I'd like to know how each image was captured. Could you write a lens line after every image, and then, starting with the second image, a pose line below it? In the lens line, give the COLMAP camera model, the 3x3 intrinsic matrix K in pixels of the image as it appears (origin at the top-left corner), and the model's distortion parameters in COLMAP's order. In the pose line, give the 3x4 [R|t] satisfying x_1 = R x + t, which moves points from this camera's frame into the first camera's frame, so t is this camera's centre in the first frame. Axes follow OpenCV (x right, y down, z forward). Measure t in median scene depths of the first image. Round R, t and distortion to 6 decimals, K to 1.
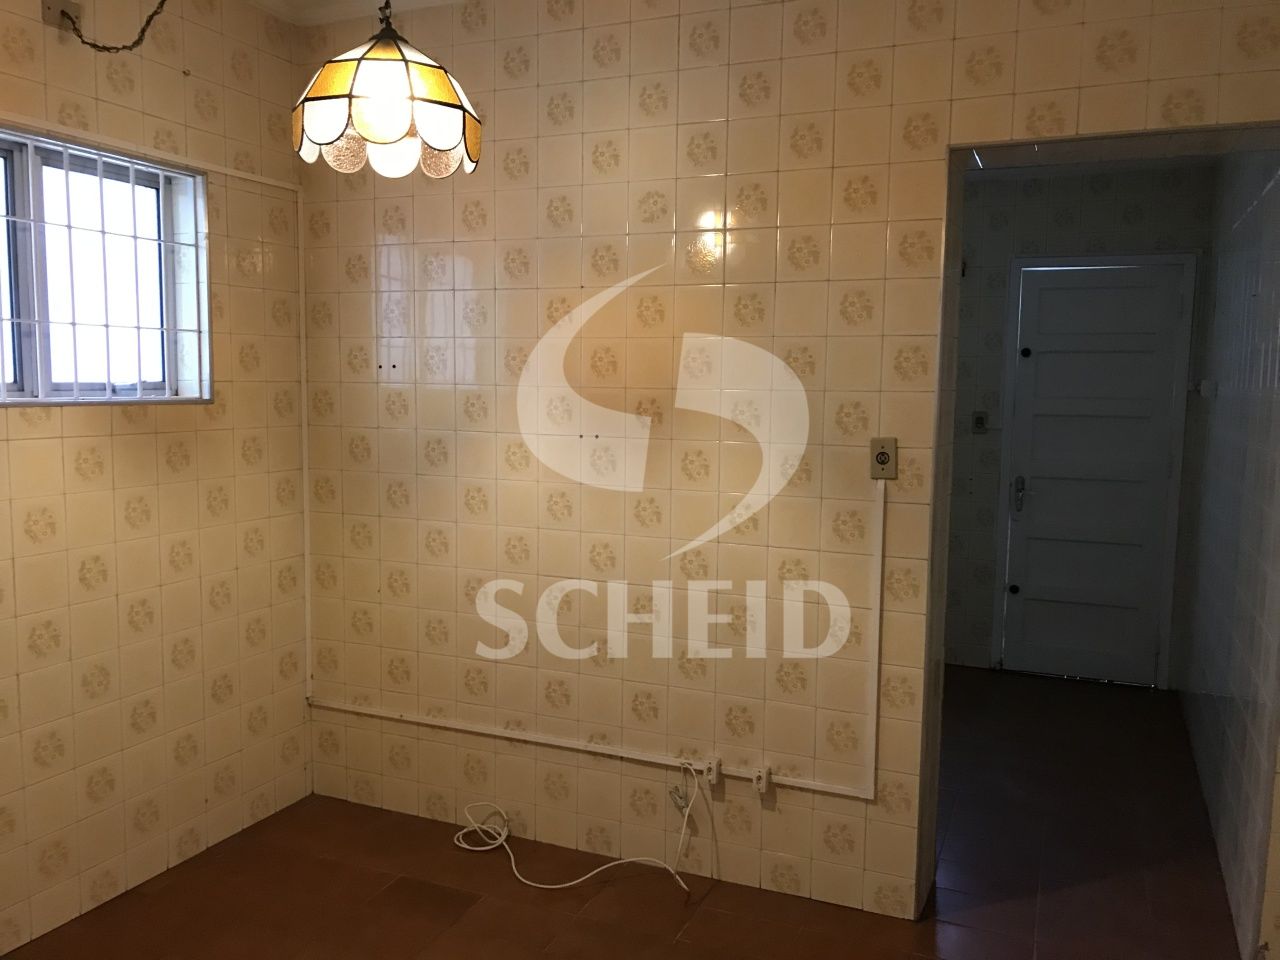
lens RADIAL K [[1045.4, 0, 641.9], [0, 1045.4, 478.2], [0, 0, 1]] dist [0.034523, 0.004203]
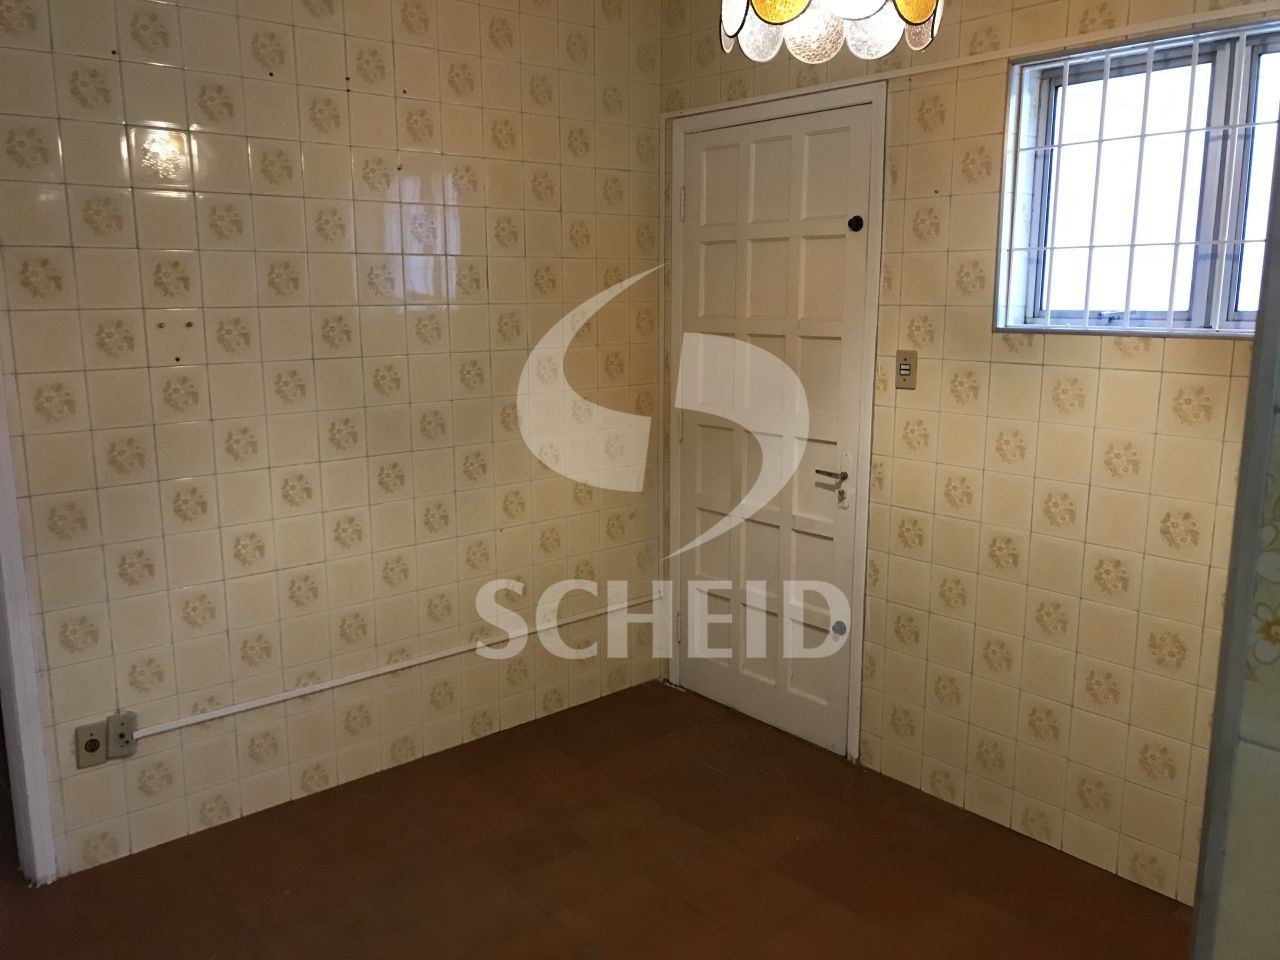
lens RADIAL K [[1045.4, 0, 642.1], [0, 1045.4, 481.9], [0, 0, 1]] dist [0.034523, 0.004203]
pose [[-0.421451, 0.150809, -0.894224, 0.482859], [-0.100588, 0.972217, 0.211369, -0.096191], [0.901255, 0.179030, -0.394572, 1.001123]]
